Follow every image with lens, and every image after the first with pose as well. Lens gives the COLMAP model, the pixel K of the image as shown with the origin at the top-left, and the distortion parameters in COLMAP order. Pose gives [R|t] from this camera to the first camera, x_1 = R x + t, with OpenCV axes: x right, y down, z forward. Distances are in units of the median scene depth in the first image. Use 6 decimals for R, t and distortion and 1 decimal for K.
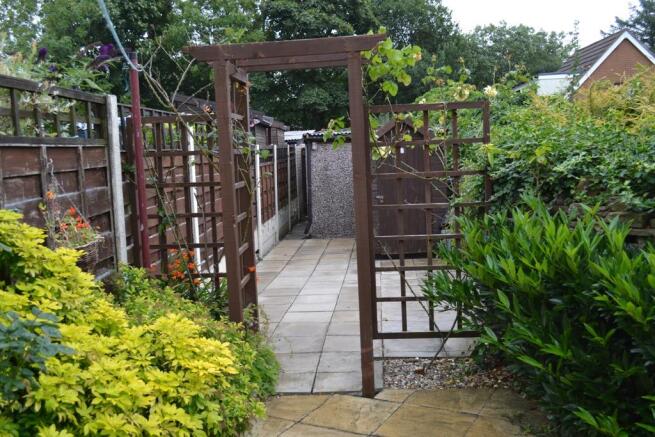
lens RADIAL K [[657.1, 0, 327.5], [0, 657.1, 218.5], [0, 0, 1]] dist [-0.052733, -0.005494]
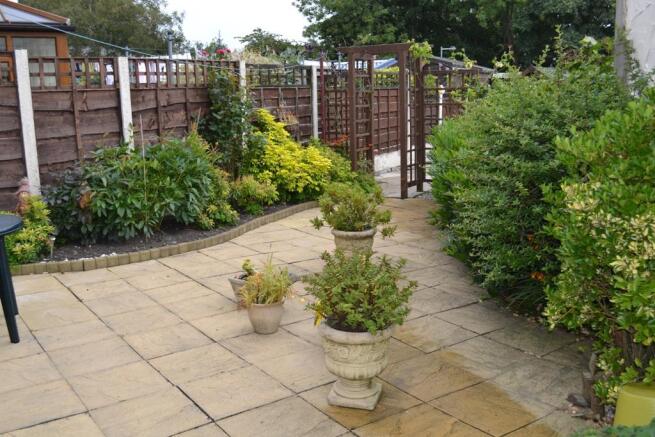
lens RADIAL K [[657.1, 0, 327.5], [0, 657.1, 218.5], [0, 0, 1]] dist [-0.052733, -0.005494]
pose [[0.897648, 0.105549, -0.427887, 0.878353], [-0.064145, 0.991849, 0.110097, 0.105765], [0.436020, -0.071381, 0.897102, -1.284191]]
